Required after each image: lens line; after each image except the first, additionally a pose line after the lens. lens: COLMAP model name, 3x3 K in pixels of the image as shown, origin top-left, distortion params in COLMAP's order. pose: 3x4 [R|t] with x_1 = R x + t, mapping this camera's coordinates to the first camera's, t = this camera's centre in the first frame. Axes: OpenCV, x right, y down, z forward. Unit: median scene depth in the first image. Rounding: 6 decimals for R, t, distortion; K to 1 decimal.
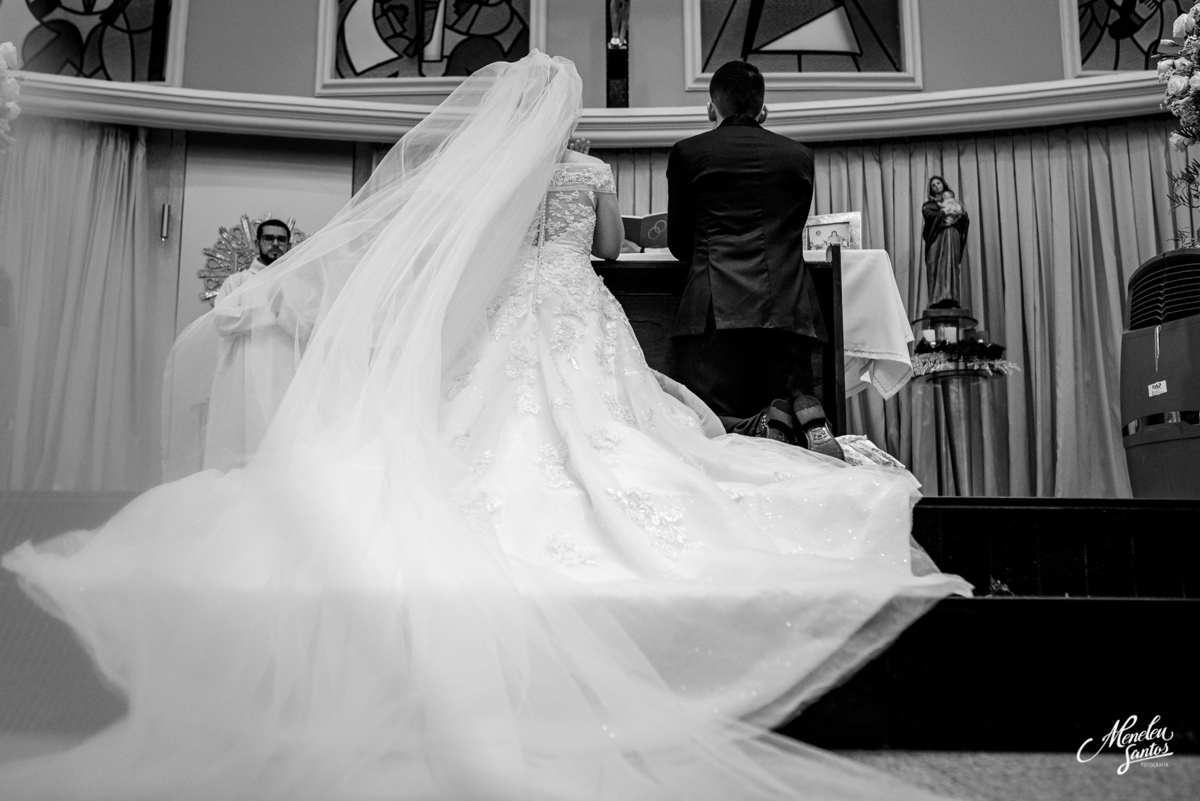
lens RADIAL K [[1218.7, 0, 600.0], [0, 1218.7, 400.5], [0, 0, 1]] dist [-0.058574, 0.138514]
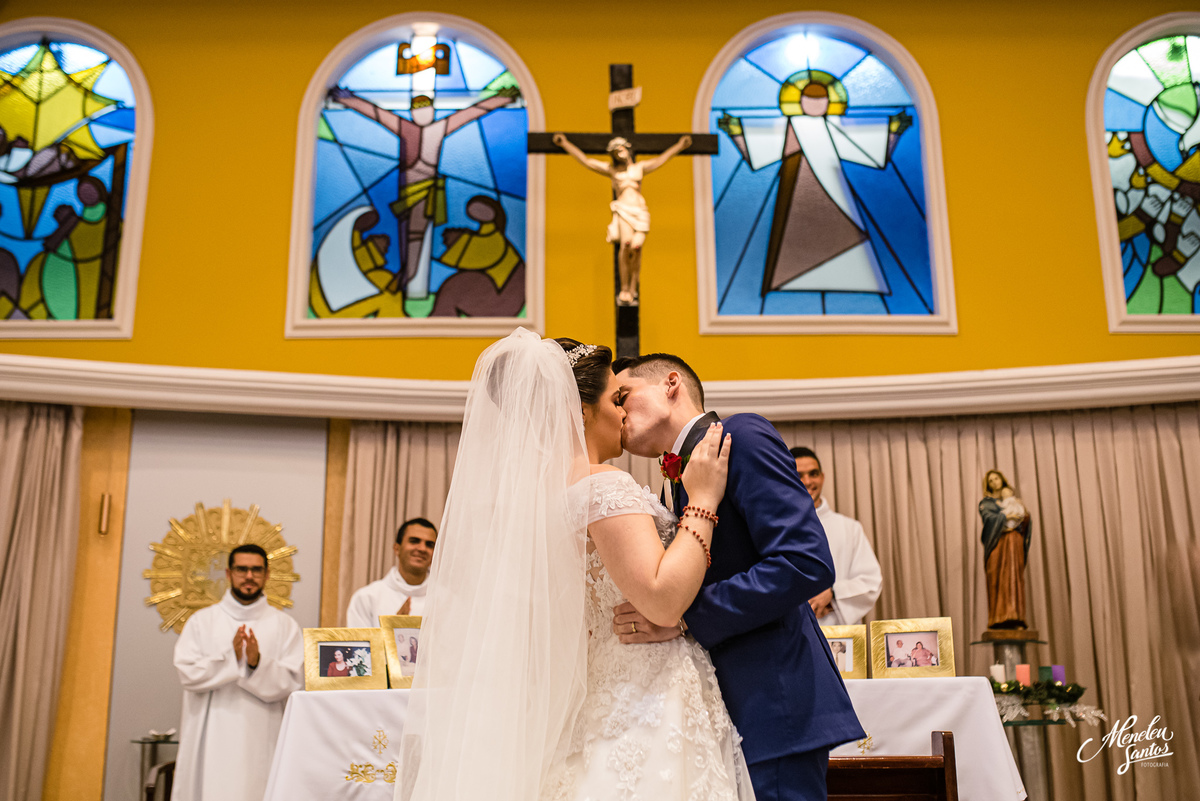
lens RADIAL K [[1196.7, 0, 641.4], [0, 1196.7, 402.0], [0, 0, 1]] dist [-0.050994, 0.113588]
pose [[0.998482, -0.004665, 0.054879, -0.023952], [0.008197, 0.997896, -0.064310, -0.160633], [-0.054463, 0.064662, 0.996420, 0.127777]]
